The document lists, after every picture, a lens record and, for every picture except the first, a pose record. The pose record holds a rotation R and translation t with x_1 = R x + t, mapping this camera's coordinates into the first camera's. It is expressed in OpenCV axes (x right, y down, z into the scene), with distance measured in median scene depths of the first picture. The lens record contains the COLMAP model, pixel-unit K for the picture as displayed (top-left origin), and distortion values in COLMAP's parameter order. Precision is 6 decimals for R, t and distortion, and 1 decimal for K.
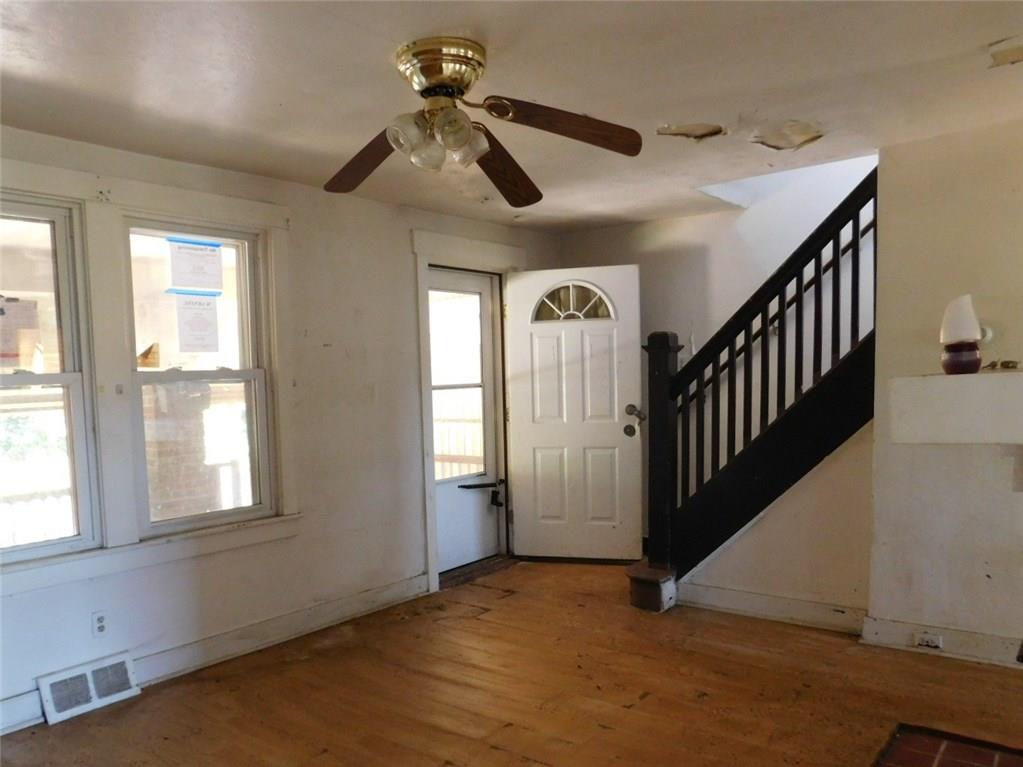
lens RADIAL K [[781.6, 0, 511.7], [0, 781.6, 381.6], [0, 0, 1]] dist [0.005154, 0.000900]
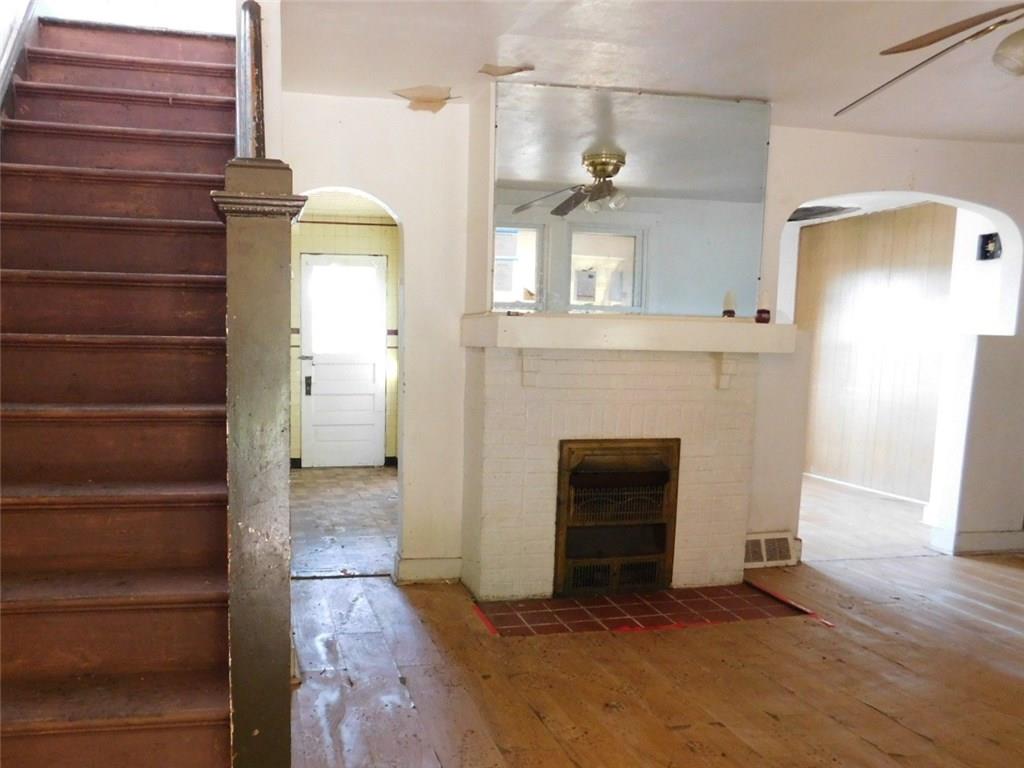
lens RADIAL K [[782.3, 0, 511.7], [0, 782.3, 383.9], [0, 0, 1]] dist [0.005154, 0.000900]
pose [[-0.783839, -0.021797, 0.620582, -0.176084], [0.000126, 0.999378, 0.035261, 0.050737], [-0.620964, 0.027718, -0.783349, 1.815449]]
